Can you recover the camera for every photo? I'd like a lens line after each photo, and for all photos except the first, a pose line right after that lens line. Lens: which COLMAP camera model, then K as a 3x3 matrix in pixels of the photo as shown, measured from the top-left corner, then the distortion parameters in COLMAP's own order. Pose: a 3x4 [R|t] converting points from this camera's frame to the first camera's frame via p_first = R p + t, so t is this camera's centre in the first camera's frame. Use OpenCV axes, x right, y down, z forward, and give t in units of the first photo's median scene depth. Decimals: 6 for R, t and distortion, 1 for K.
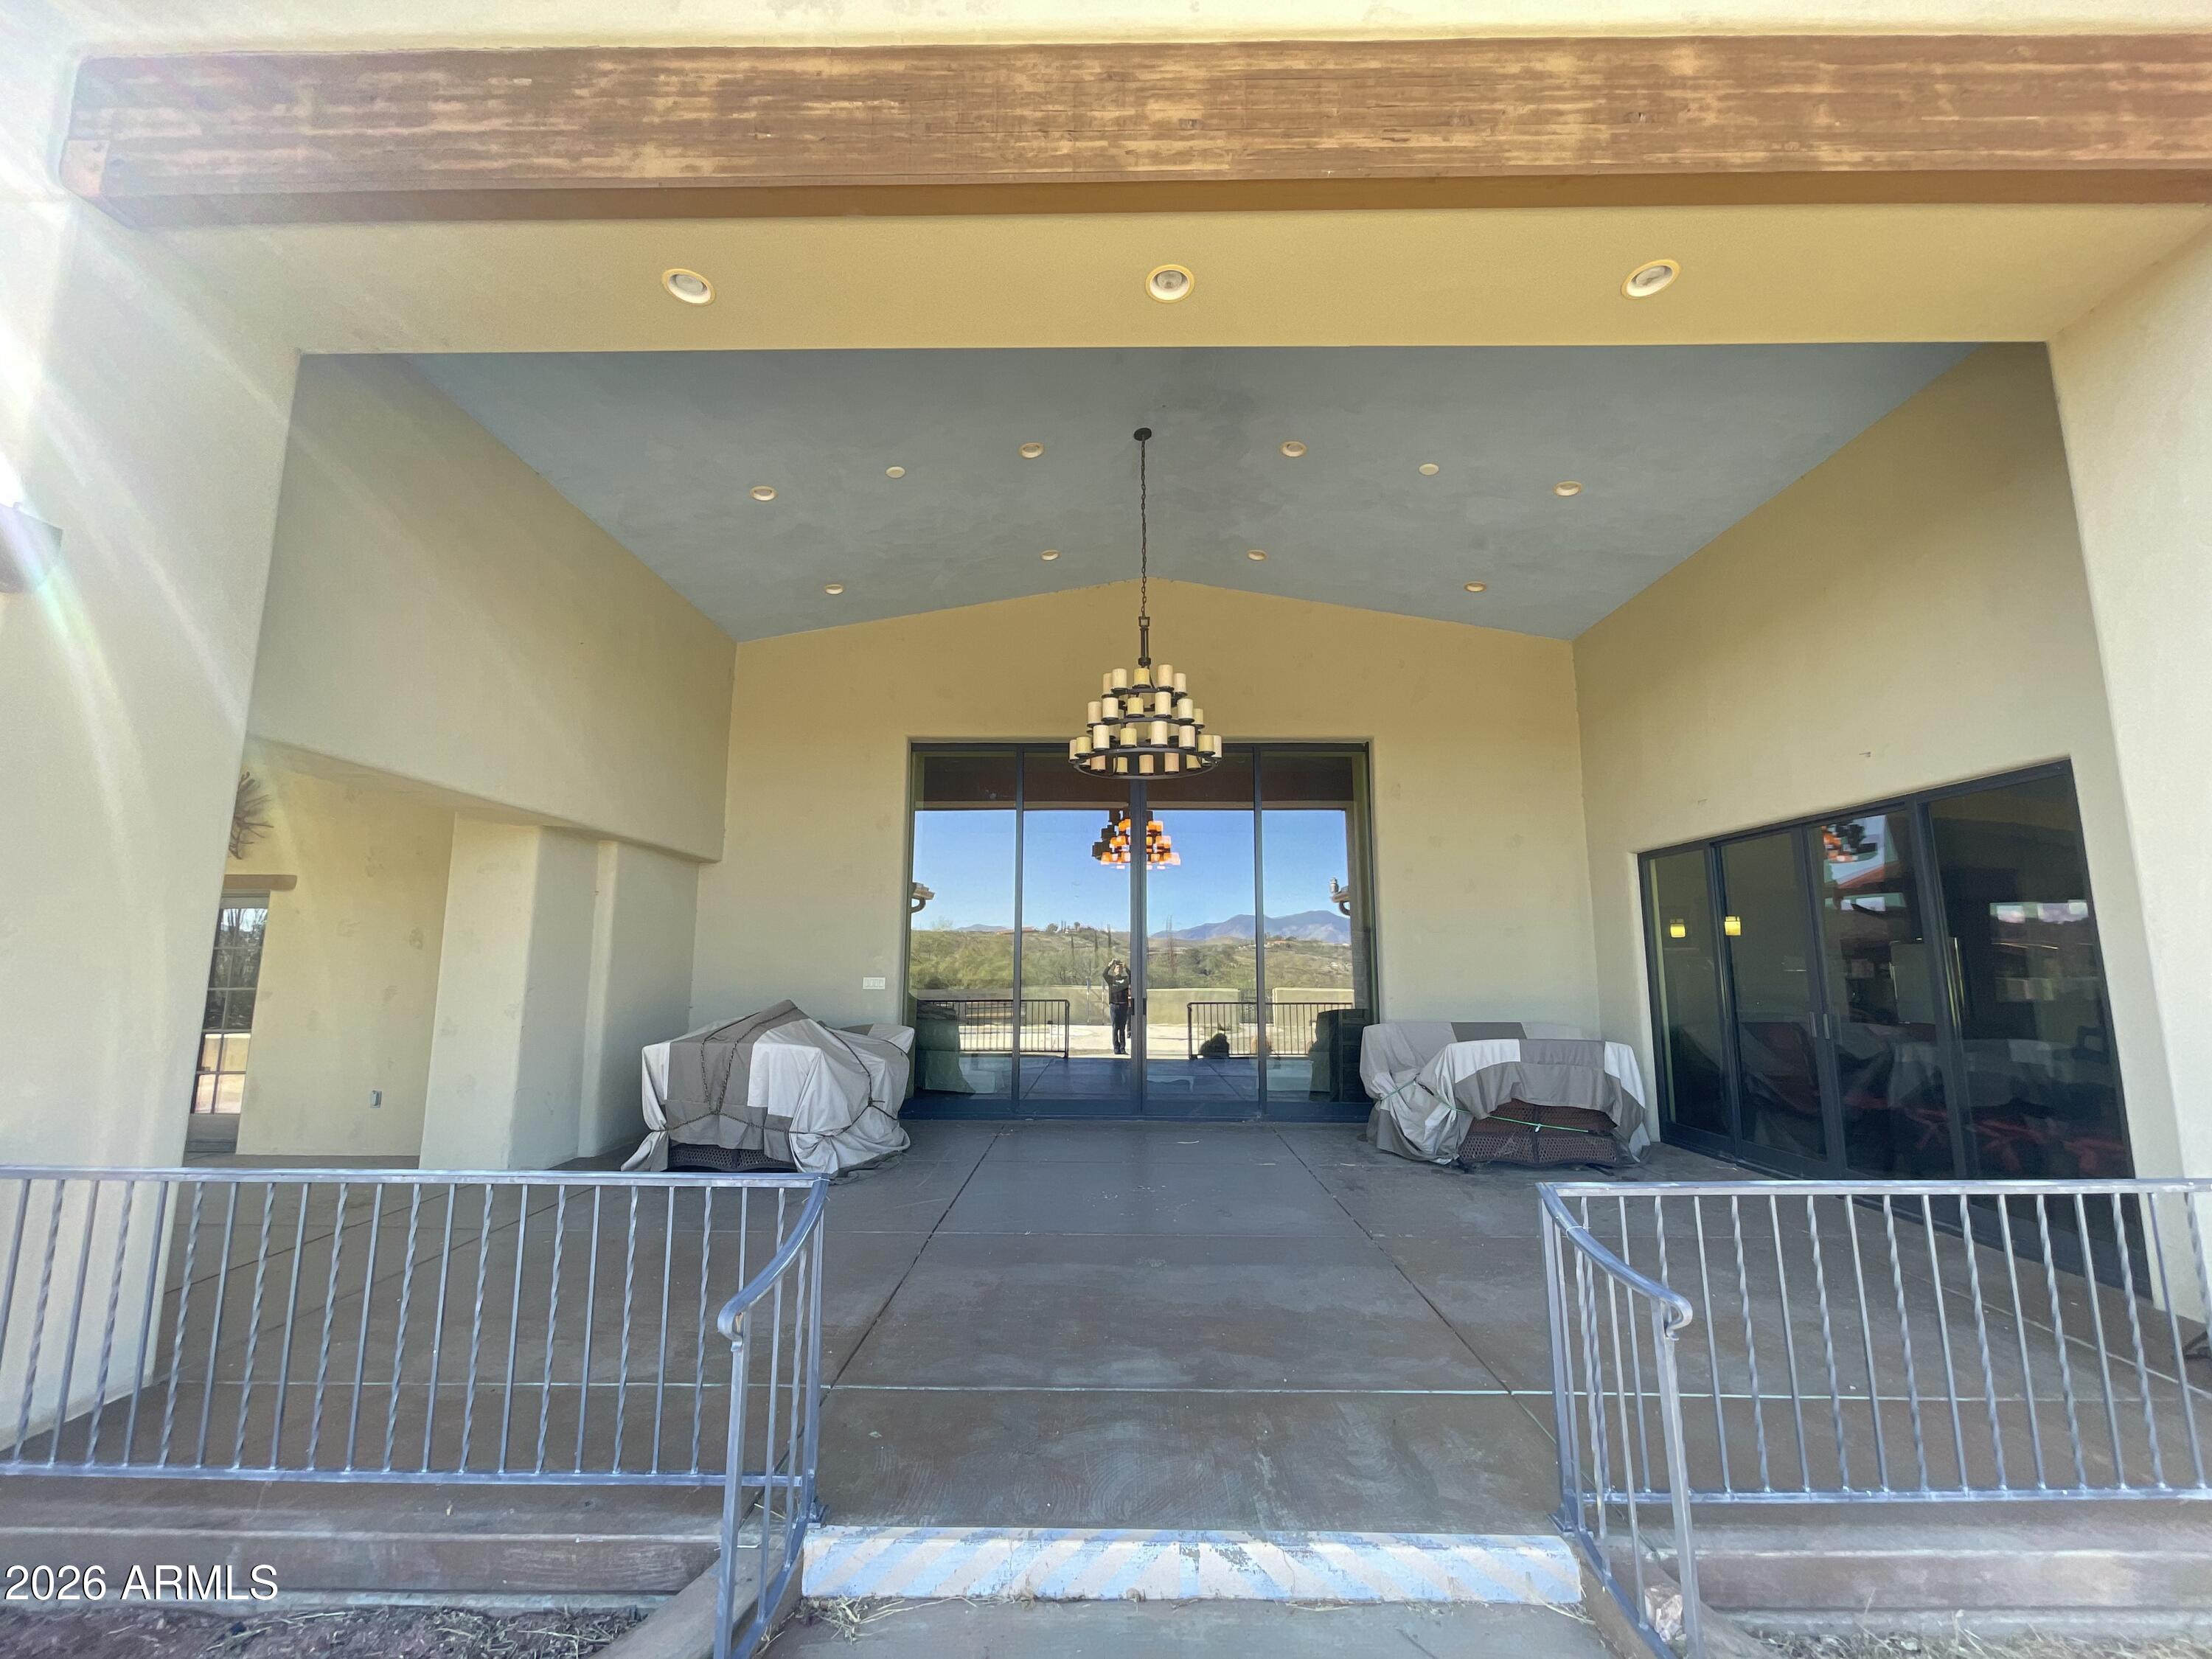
lens RADIAL K [[890.0, 0, 1101.8], [0, 890.0, 838.1], [0, 0, 1]] dist [0.002178, 0.000552]
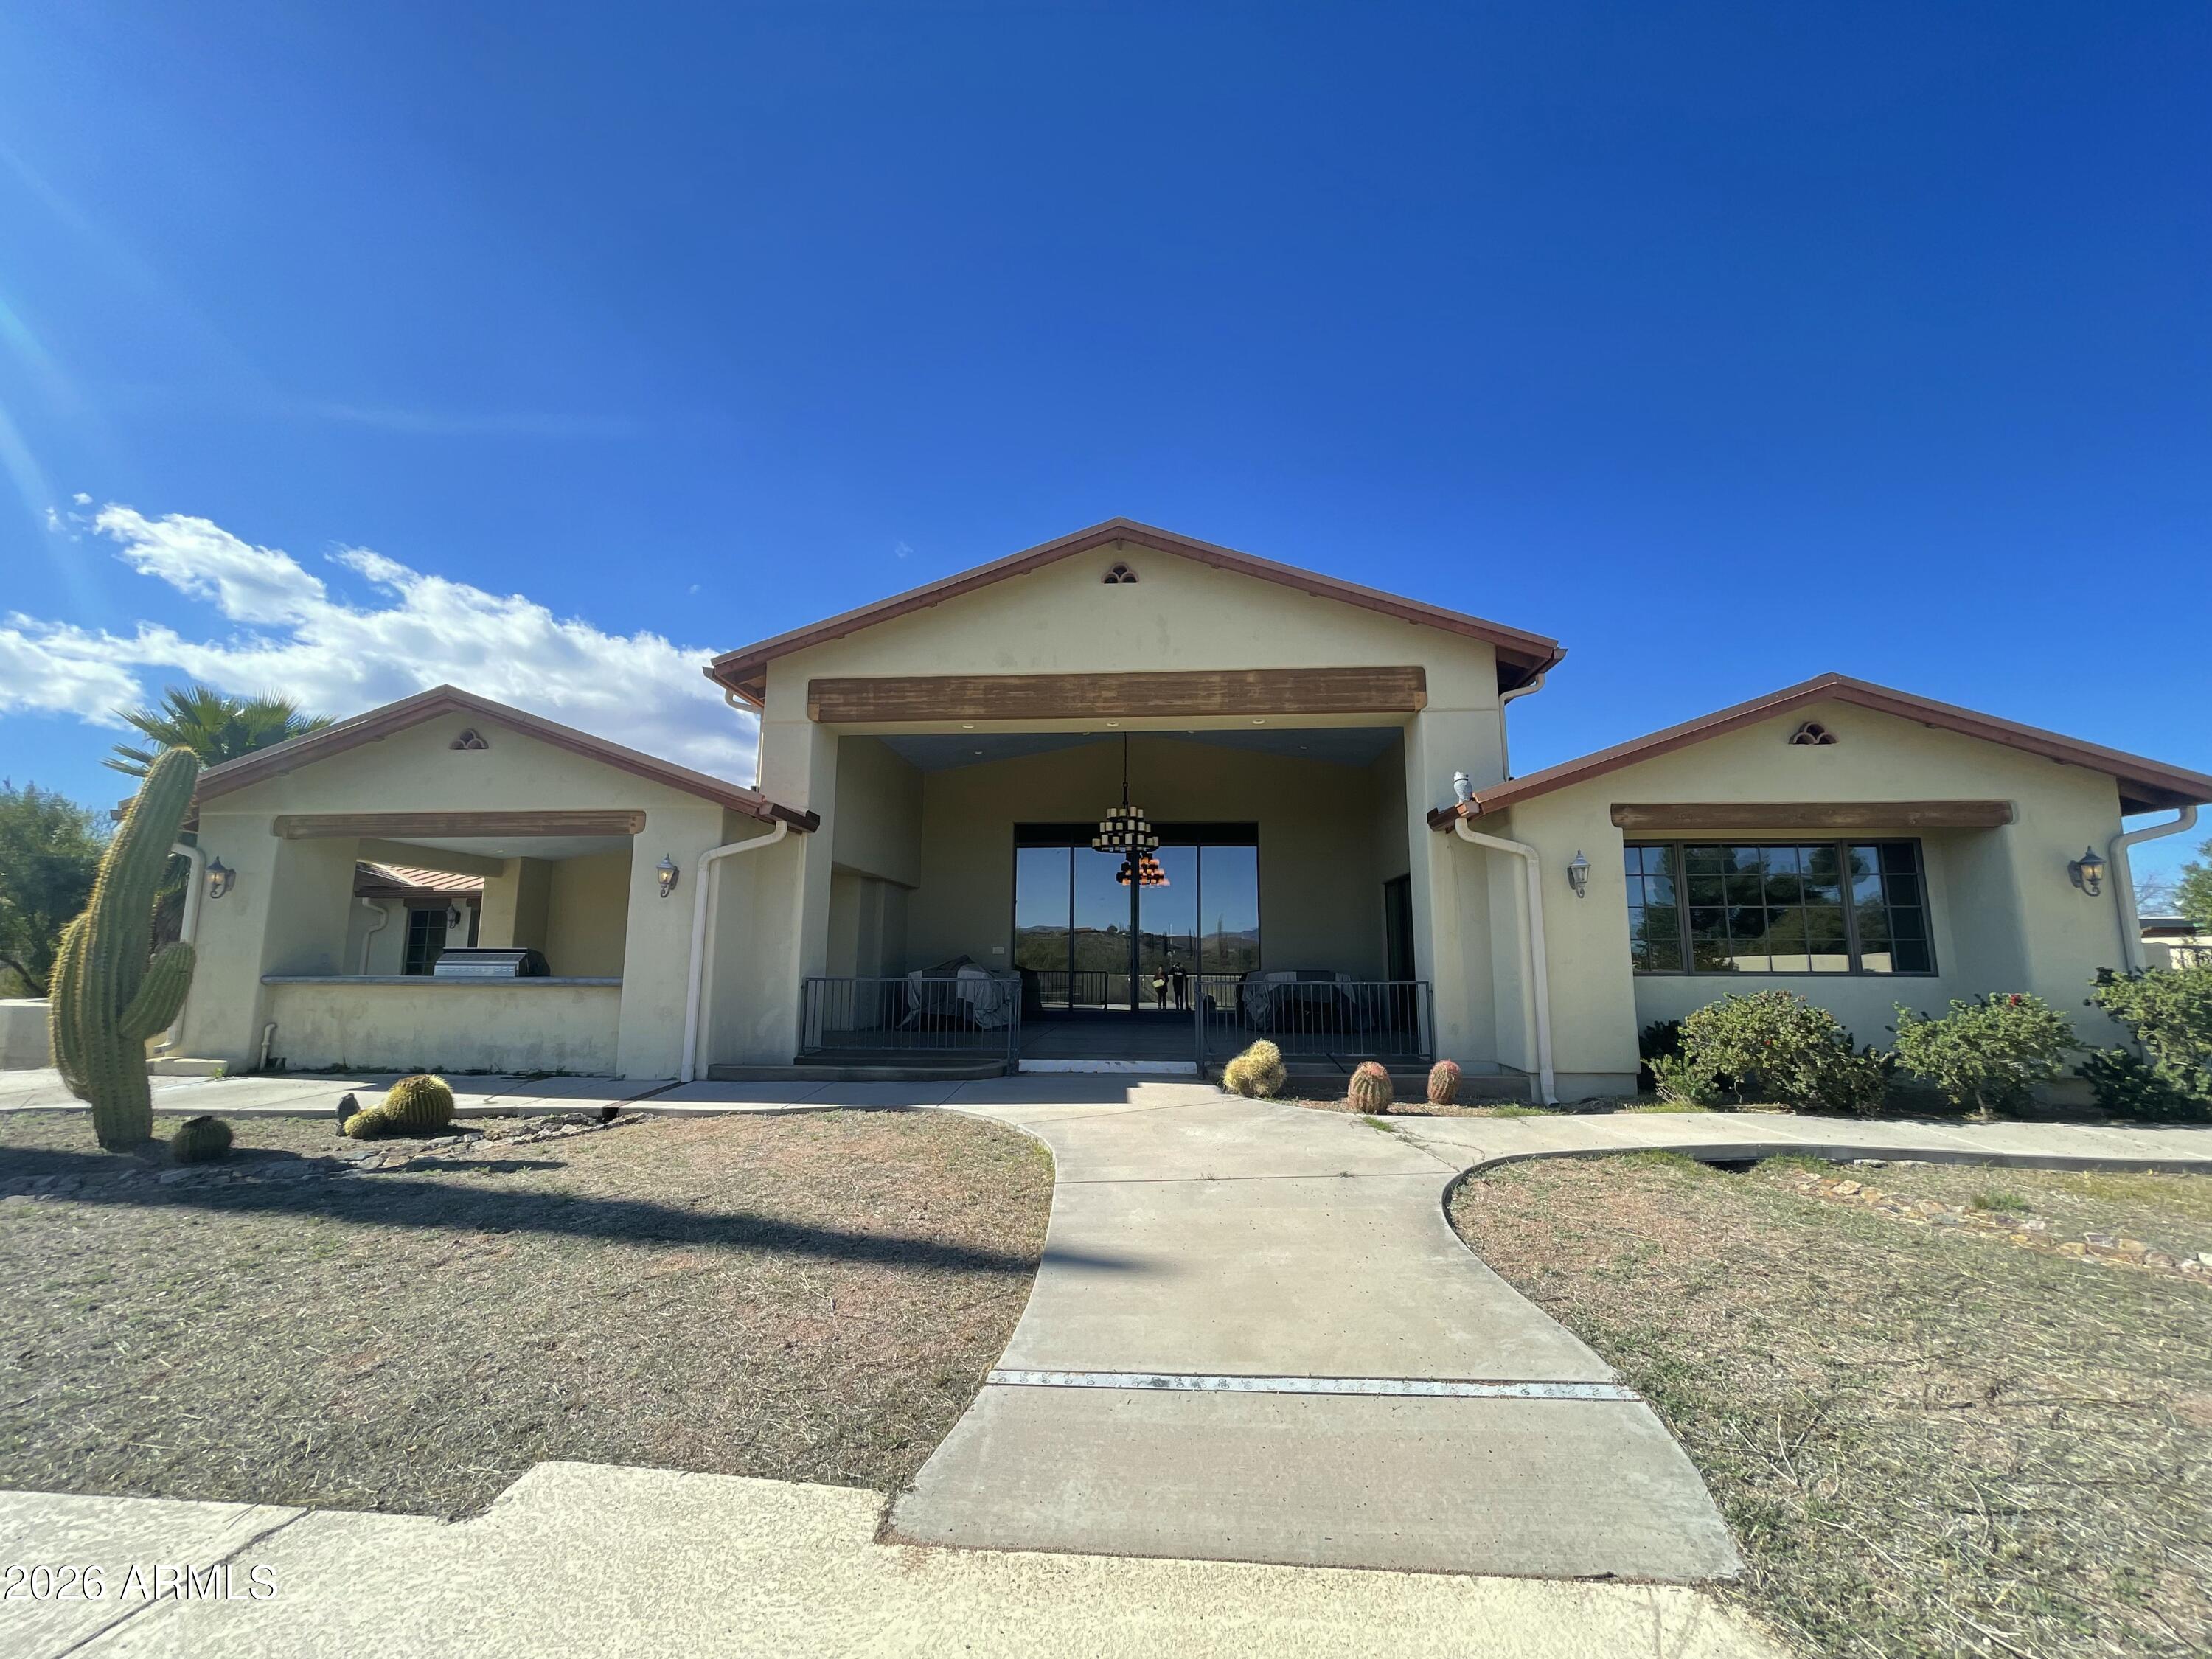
lens RADIAL K [[890.0, 0, 1101.8], [0, 890.0, 838.1], [0, 0, 1]] dist [0.002178, 0.000552]
pose [[0.997647, -0.006226, -0.068271, 0.292019], [0.006107, 0.999979, -0.001950, -0.218052], [0.068282, 0.001528, 0.997665, -2.587623]]
